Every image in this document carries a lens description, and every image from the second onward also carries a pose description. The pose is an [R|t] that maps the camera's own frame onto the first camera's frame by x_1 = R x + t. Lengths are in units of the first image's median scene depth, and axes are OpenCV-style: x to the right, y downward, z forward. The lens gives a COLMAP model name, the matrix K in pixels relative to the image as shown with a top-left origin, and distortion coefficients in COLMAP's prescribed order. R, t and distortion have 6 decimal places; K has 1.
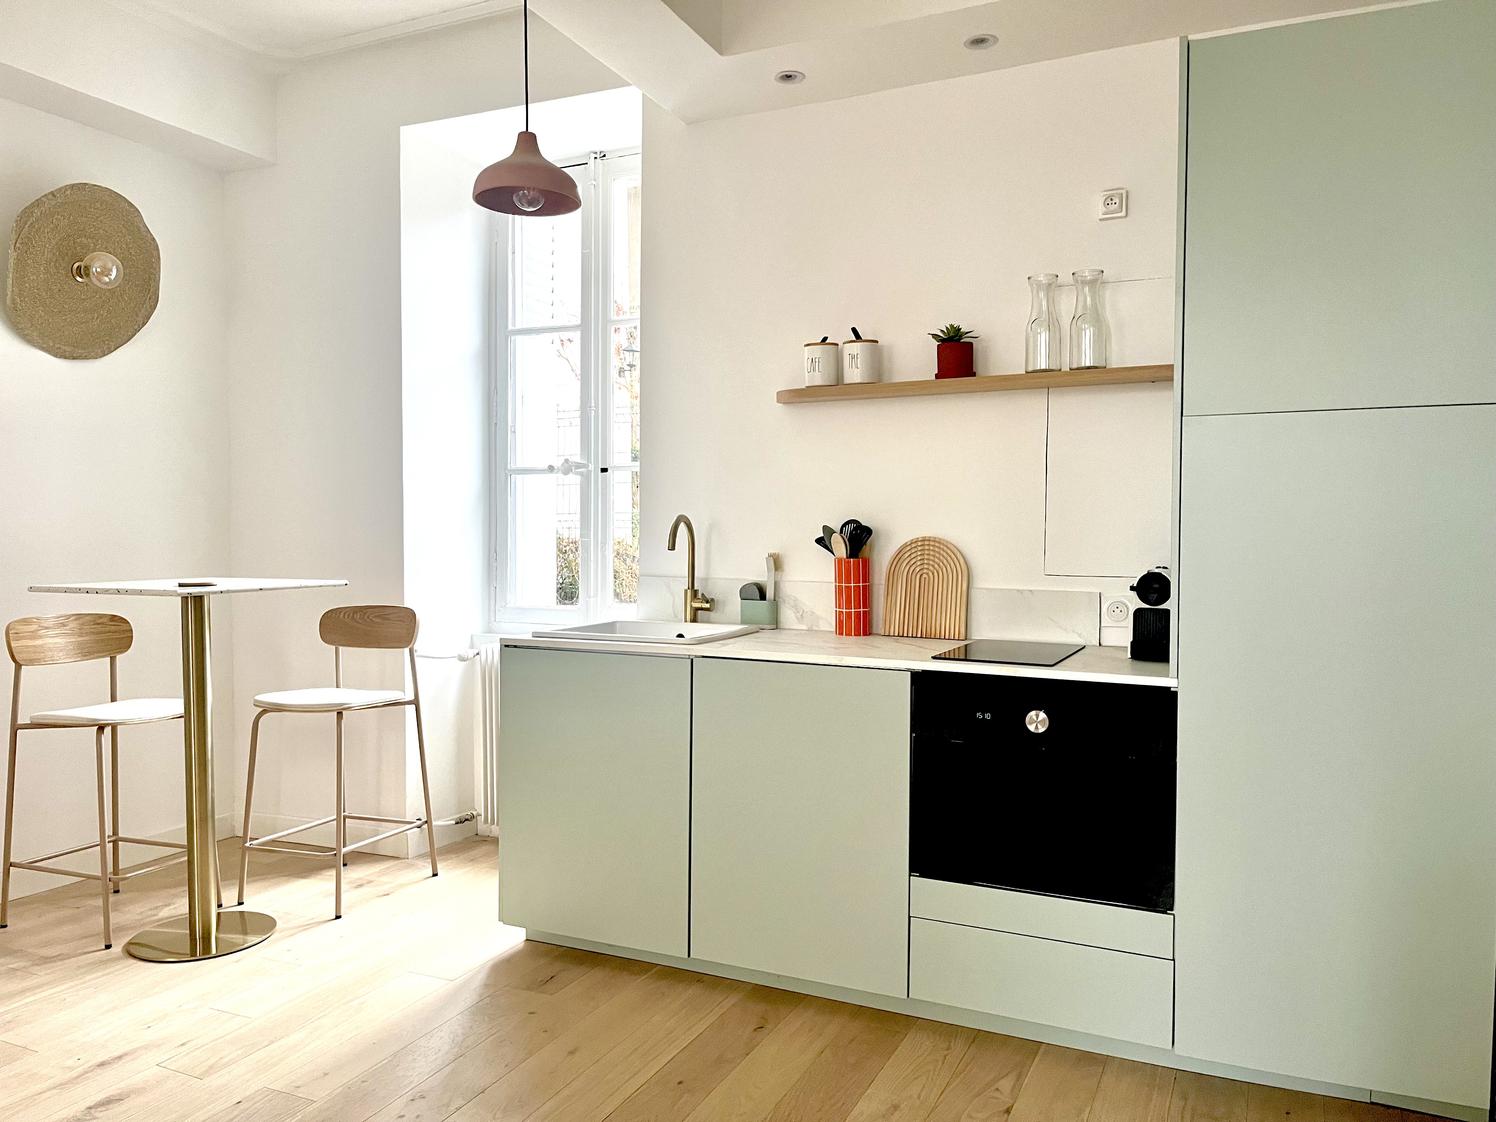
lens RADIAL K [[1139.3, 0, 748.0], [0, 1139.3, 561.0], [0, 0, 1]] dist [0.030568, -0.001462]
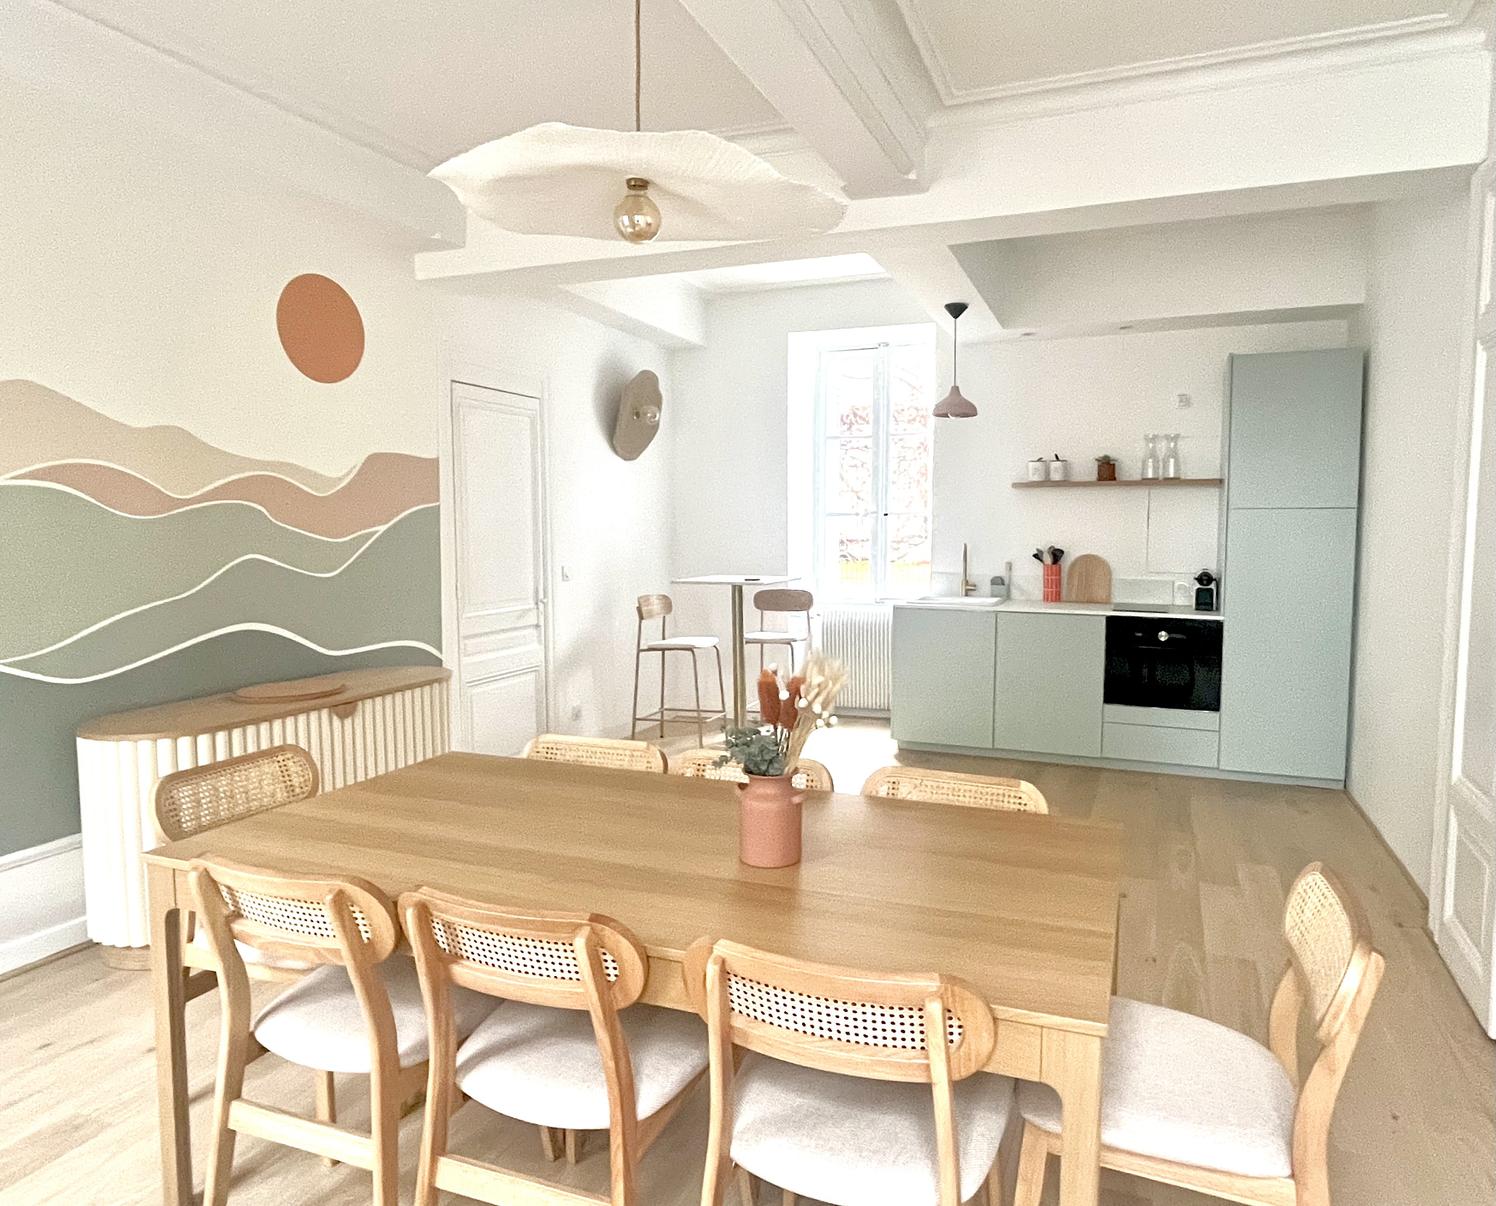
lens RADIAL K [[982.6, 0, 783.2], [0, 982.6, 595.9], [0, 0, 1]] dist [0.001111, 0.000436]
pose [[0.998118, -0.008271, 0.060758, -0.520240], [0.005311, 0.998799, 0.048714, -0.036672], [-0.061088, -0.048300, 0.996963, -0.776942]]
